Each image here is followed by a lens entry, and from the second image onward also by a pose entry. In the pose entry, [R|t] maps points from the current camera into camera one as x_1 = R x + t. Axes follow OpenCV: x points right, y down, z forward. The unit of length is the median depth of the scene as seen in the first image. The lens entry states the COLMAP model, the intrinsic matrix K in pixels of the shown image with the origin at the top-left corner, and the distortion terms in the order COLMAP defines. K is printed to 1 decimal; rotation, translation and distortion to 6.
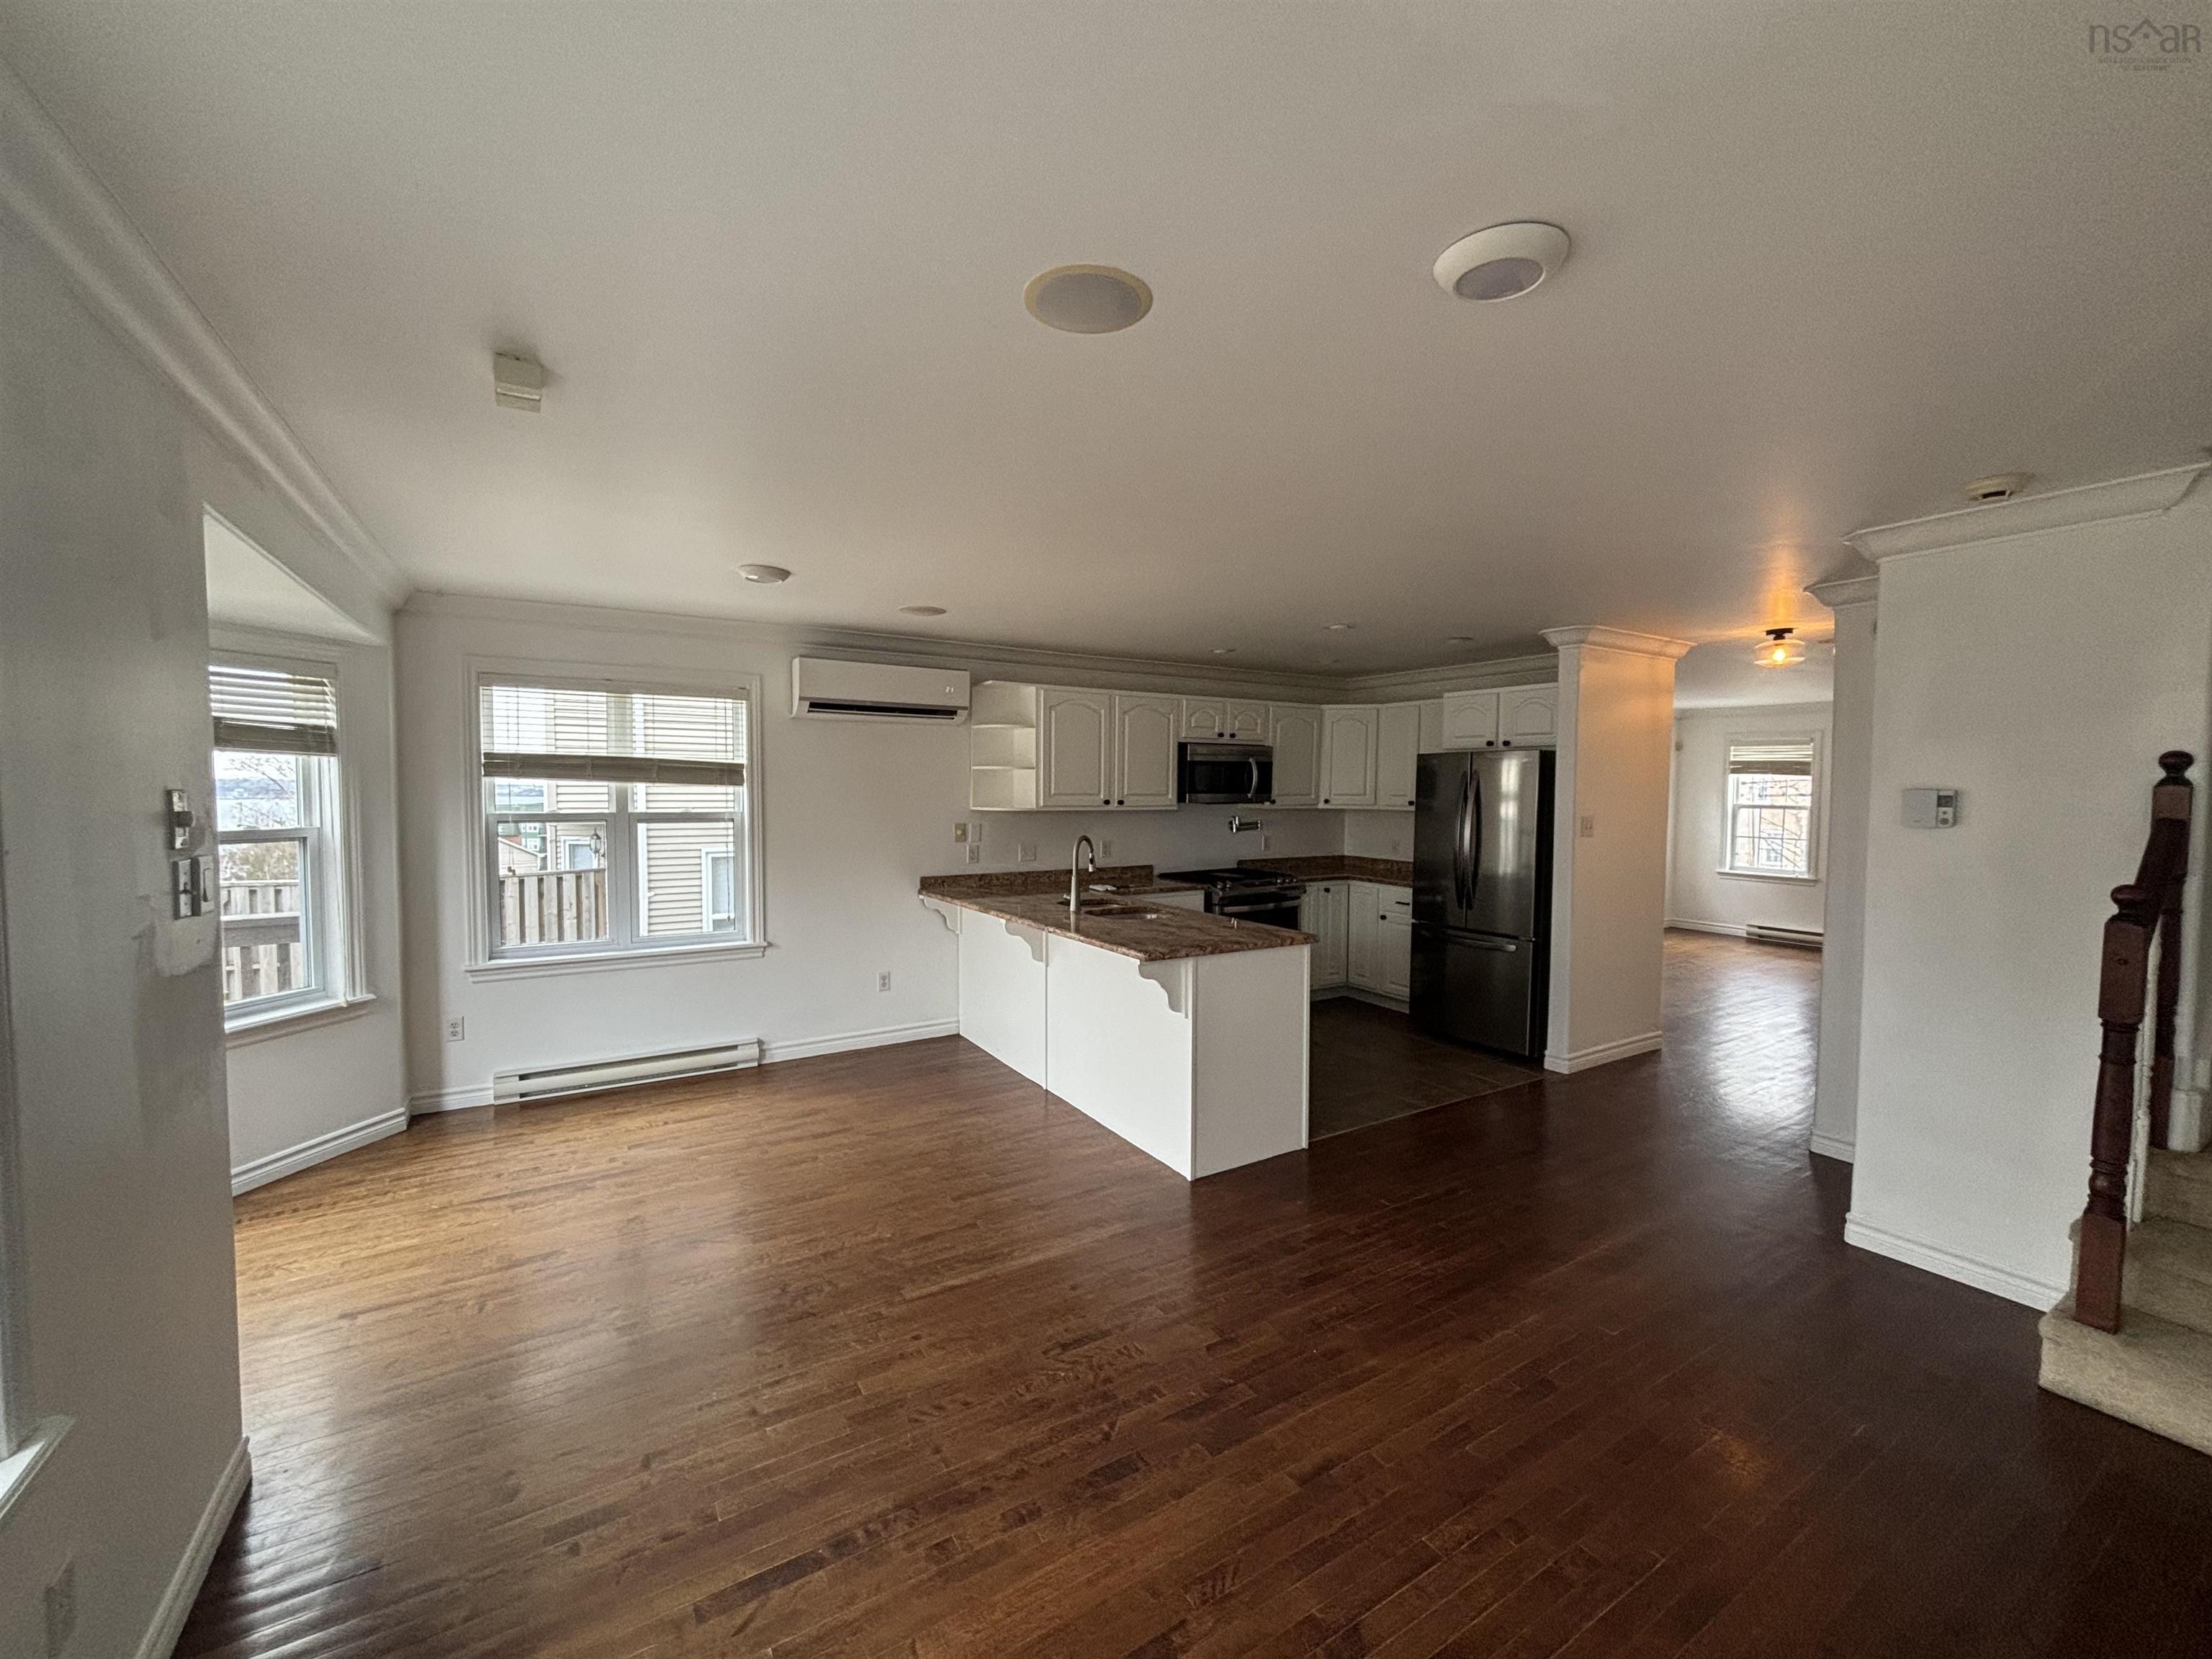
lens RADIAL K [[888.7, 0, 1106.0], [0, 888.7, 829.5], [0, 0, 1]] dist [0.000523, 0.000088]
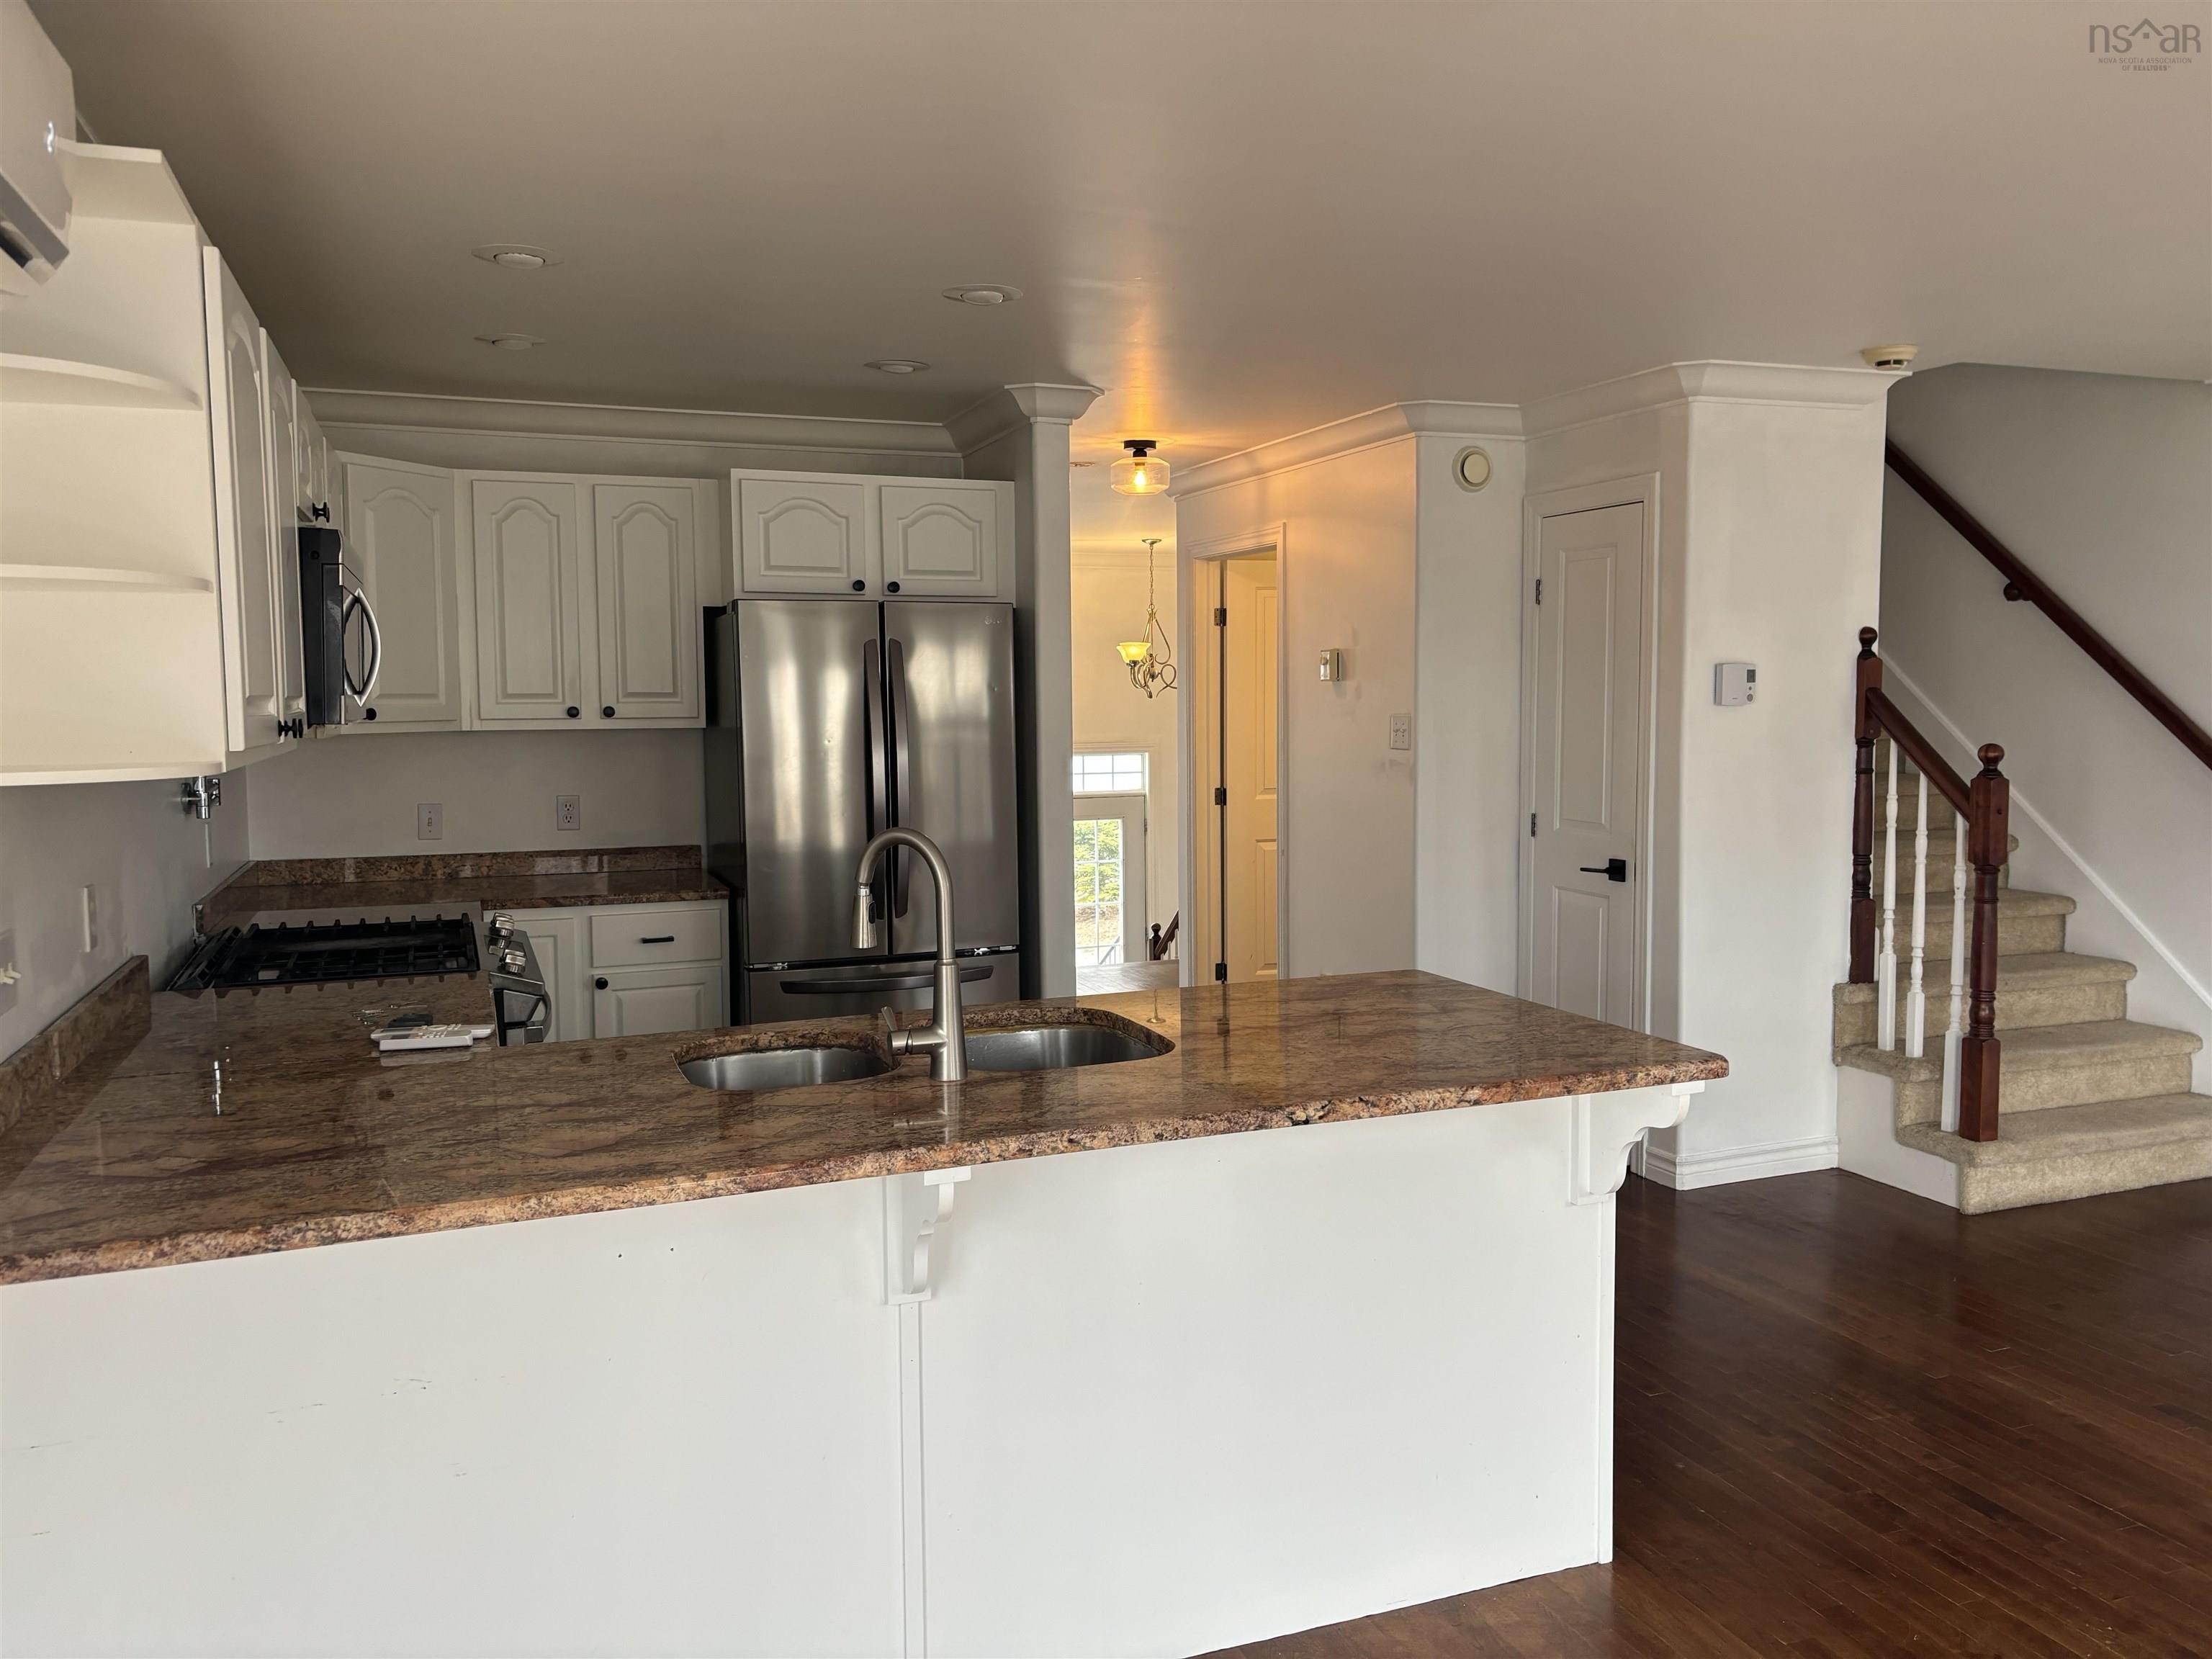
lens RADIAL K [[1651.6, 0, 1094.4], [0, 1651.6, 821.0], [0, 0, 1]] dist [0.049967, -0.050000]
pose [[0.188485, -0.087100, 0.978206, -0.533505], [0.058463, 0.995288, 0.077356, -0.033173], [-0.980334, 0.042608, 0.192689, 0.795916]]
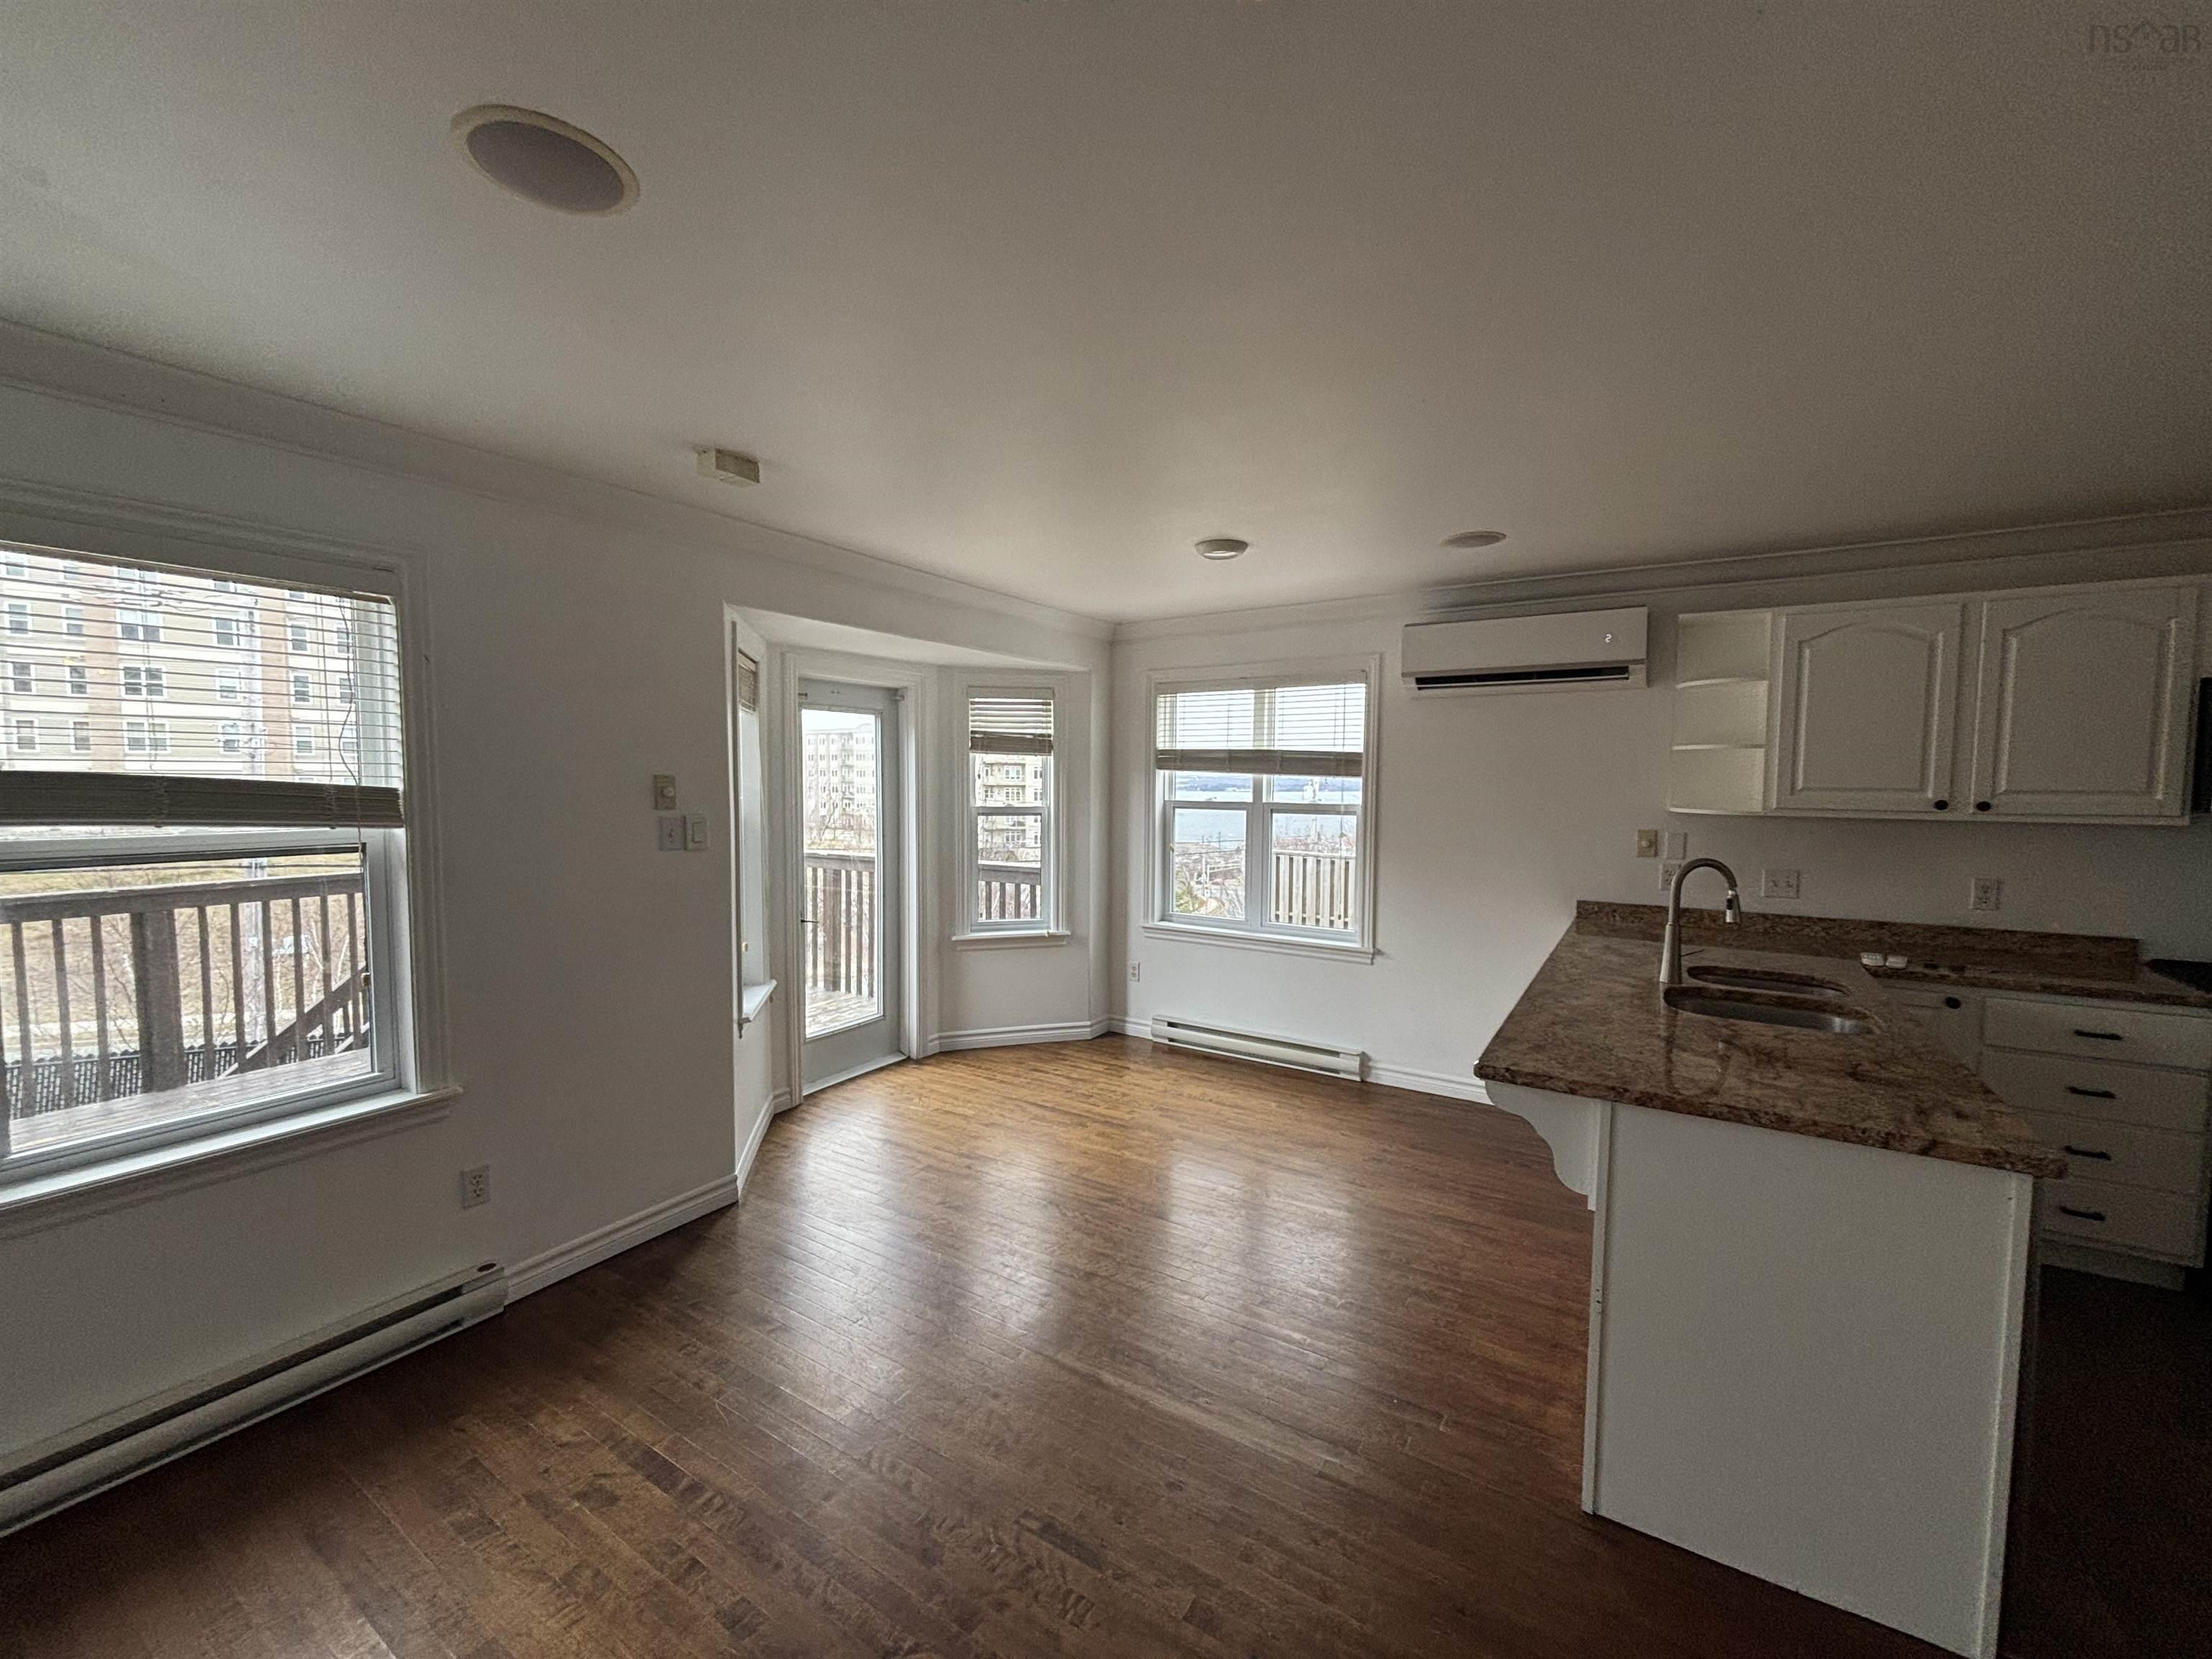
lens RADIAL K [[885.7, 0, 1108.1], [0, 885.7, 828.9], [0, 0, 1]] dist [0.009412, -0.000163]
pose [[0.435553, 0.049307, -0.898812, 0.317235], [-0.045330, 0.998433, 0.032805, -0.013281], [0.899021, 0.026454, 0.437106, 0.369735]]
